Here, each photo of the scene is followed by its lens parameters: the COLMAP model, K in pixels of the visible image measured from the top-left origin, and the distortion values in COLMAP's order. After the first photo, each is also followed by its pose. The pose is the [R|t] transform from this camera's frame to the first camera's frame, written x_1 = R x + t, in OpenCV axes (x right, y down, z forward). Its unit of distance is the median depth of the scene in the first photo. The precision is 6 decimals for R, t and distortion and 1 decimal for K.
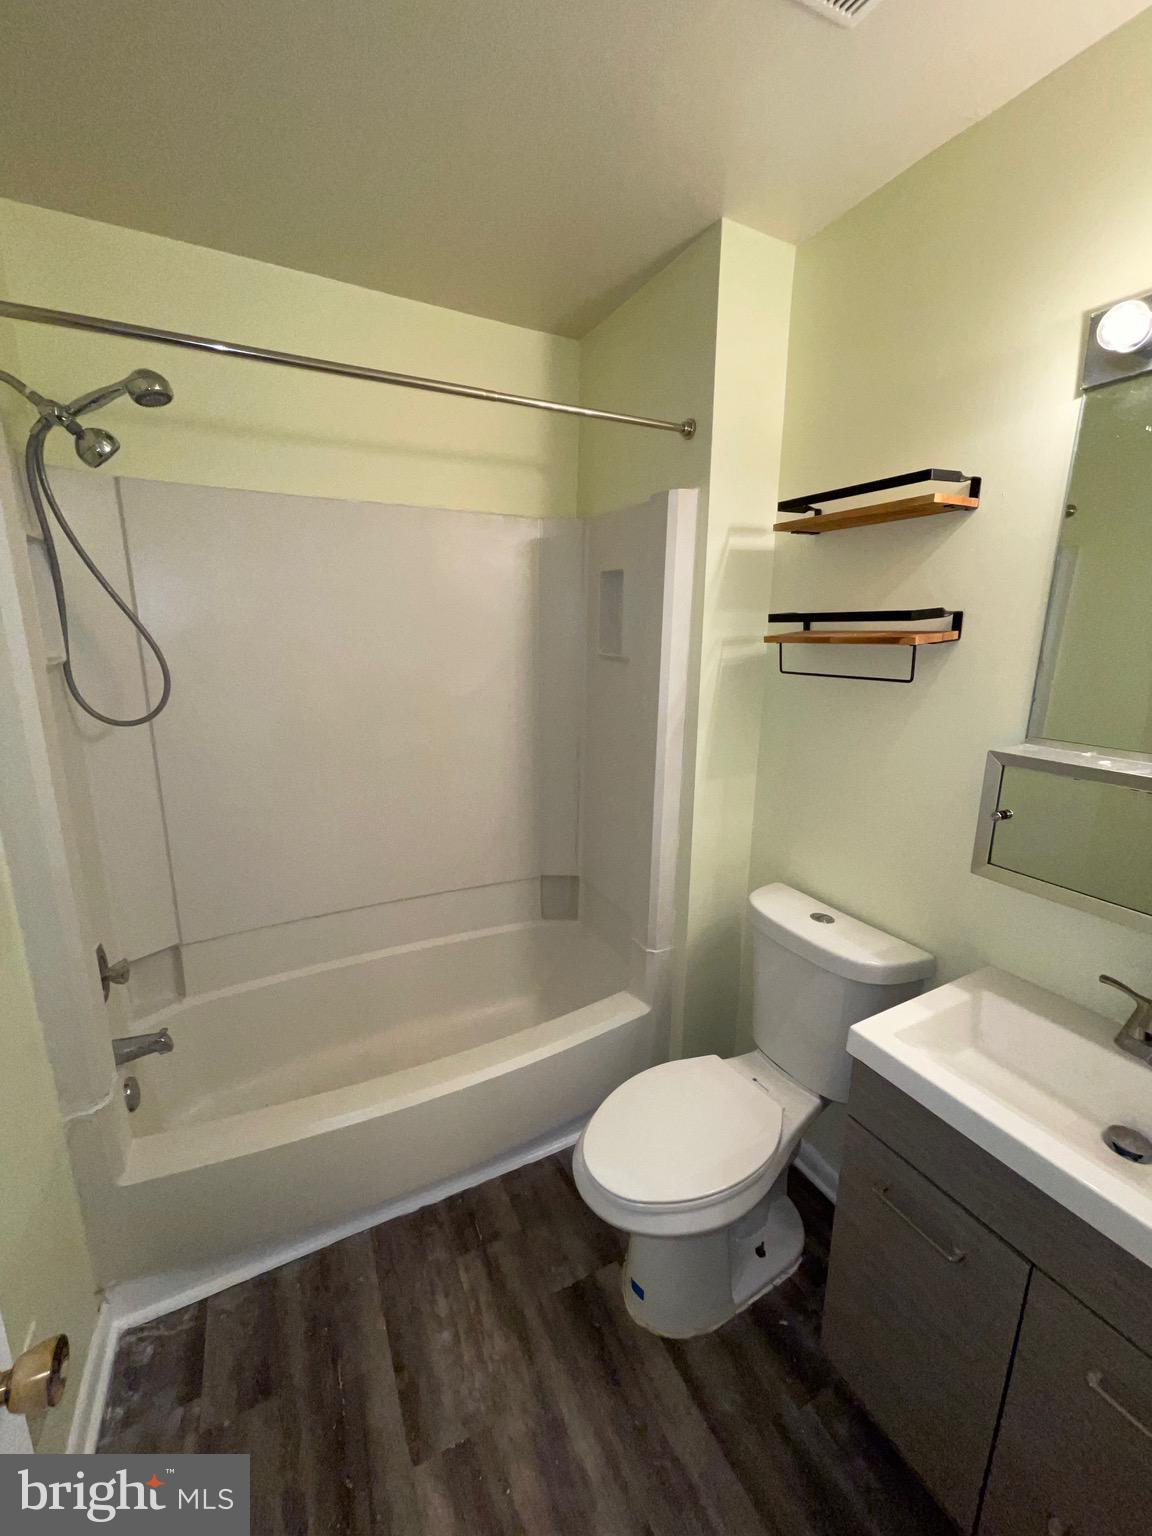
lens RADIAL K [[625.2, 0, 576.0], [0, 625.2, 768.0], [0, 0, 1]] dist [-0.001271, -0.000044]
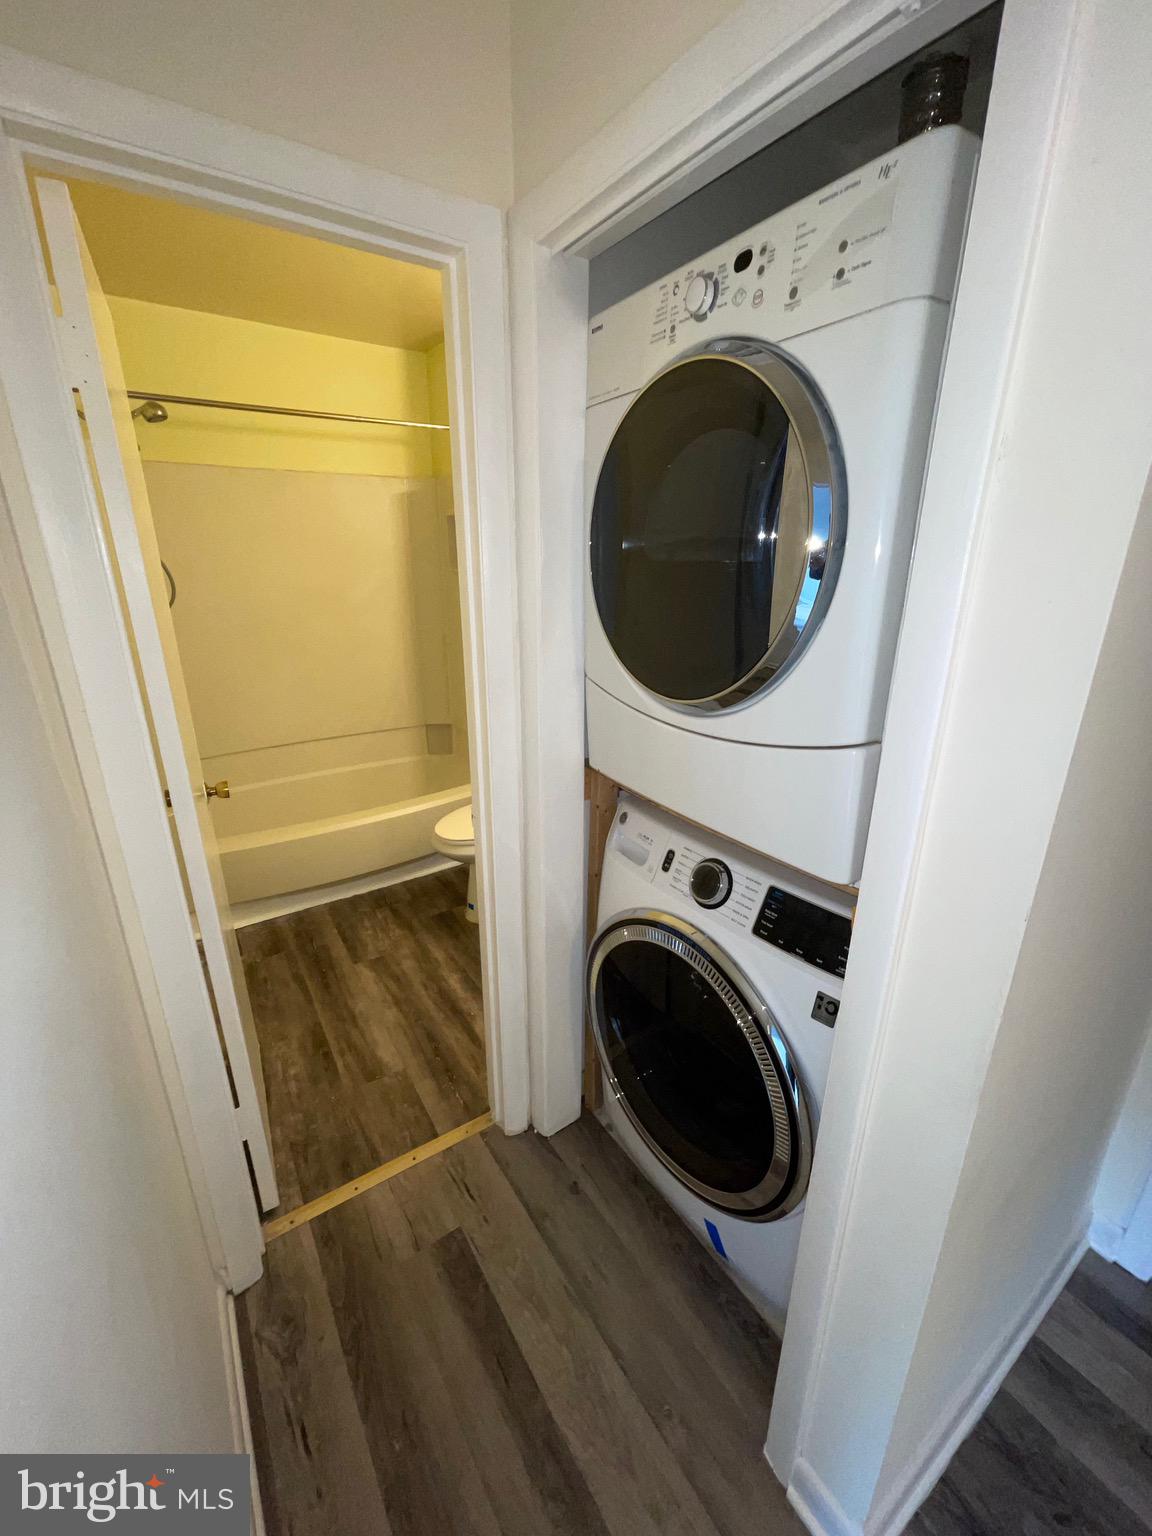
lens RADIAL K [[625.2, 0, 576.0], [0, 625.2, 768.0], [0, 0, 1]] dist [-0.001271, -0.000044]
pose [[0.993424, -0.046204, 0.104760, 0.239080], [0.034441, 0.993175, 0.111433, 0.207453], [-0.109193, -0.107092, 0.988235, -0.898447]]
